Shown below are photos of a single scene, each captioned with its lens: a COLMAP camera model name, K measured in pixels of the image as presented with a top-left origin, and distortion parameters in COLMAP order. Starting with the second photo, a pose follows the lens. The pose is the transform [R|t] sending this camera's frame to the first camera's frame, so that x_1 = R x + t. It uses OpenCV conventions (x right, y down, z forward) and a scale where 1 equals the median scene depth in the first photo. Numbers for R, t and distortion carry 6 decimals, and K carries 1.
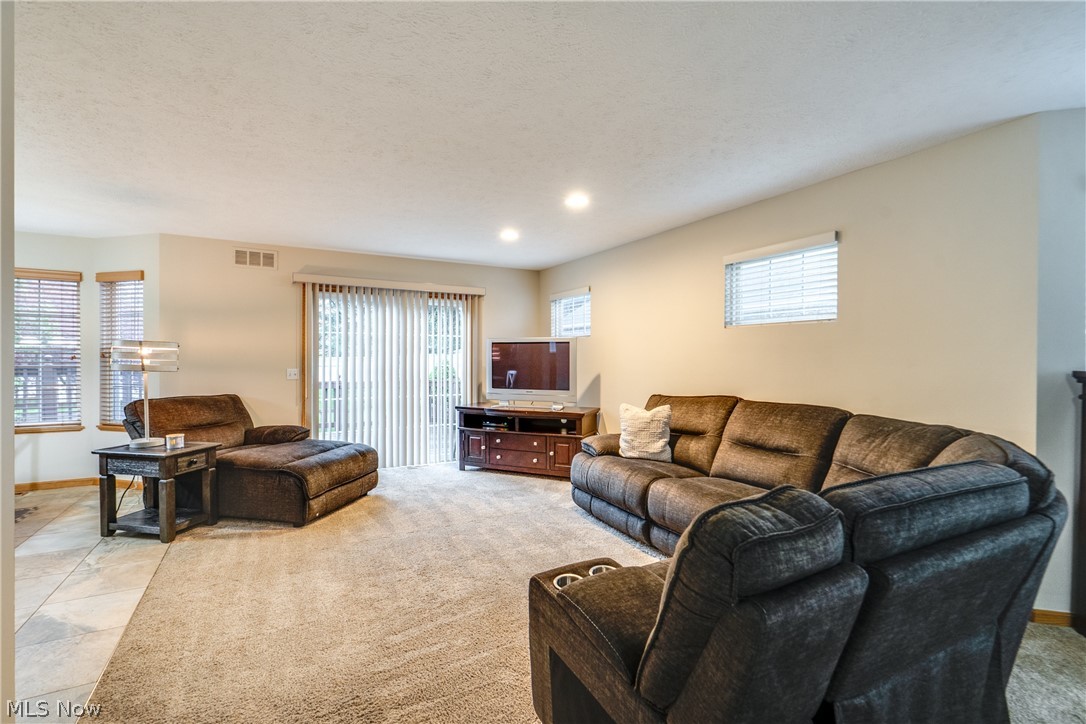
lens RADIAL K [[496.9, 0, 543.3], [0, 496.9, 367.3], [0, 0, 1]] dist [-0.003834, 0.000503]
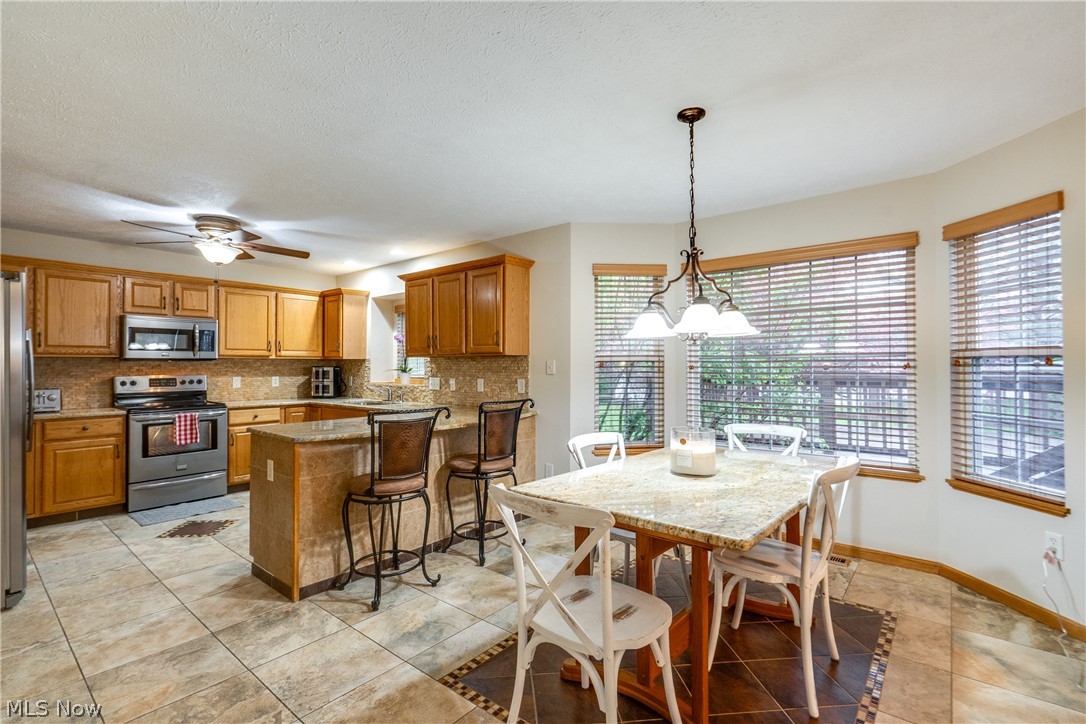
lens RADIAL K [[495.9, 0, 537.0], [0, 495.9, 361.7], [0, 0, 1]] dist [-0.003598, 0.001751]
pose [[0.368816, -0.015722, -0.929370, -0.522371], [-0.004920, 0.999810, -0.018866, -0.010975], [0.929490, 0.011530, 0.368668, 0.315269]]
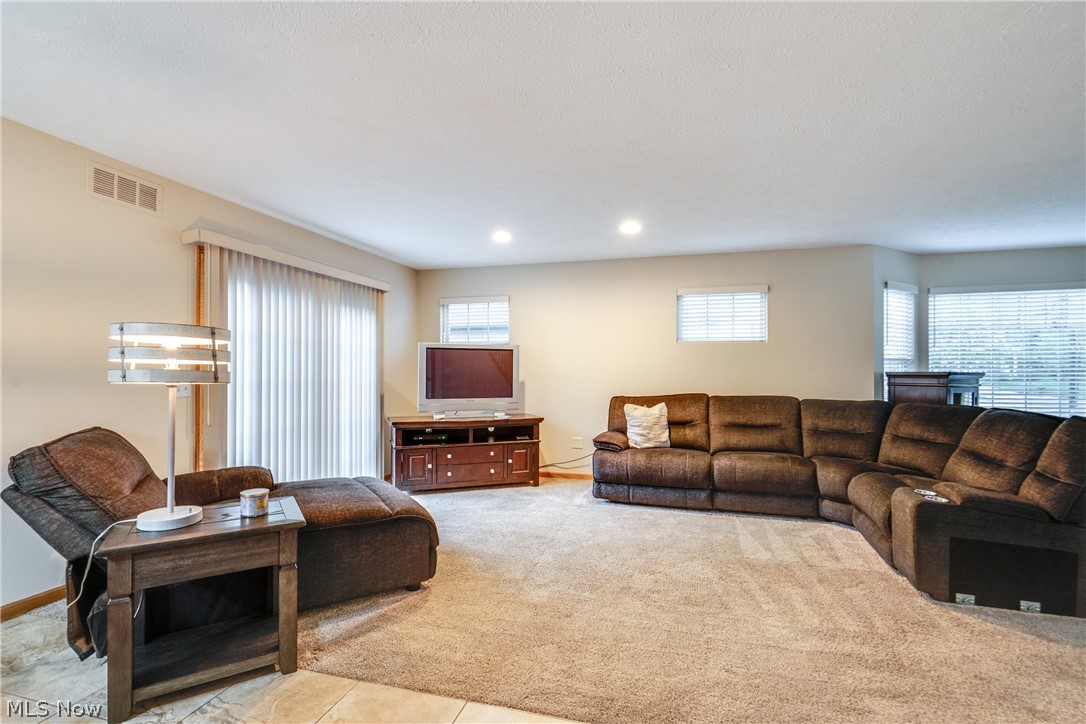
lens RADIAL K [[504.3, 0, 546.7], [0, 504.3, 371.1], [0, 0, 1]] dist [-0.005198, -0.000622]
pose [[0.699809, -0.001370, 0.714329, -0.673418], [0.009957, 0.999920, -0.007838, 0.002044], [-0.714261, 0.012597, 0.699766, 0.247197]]
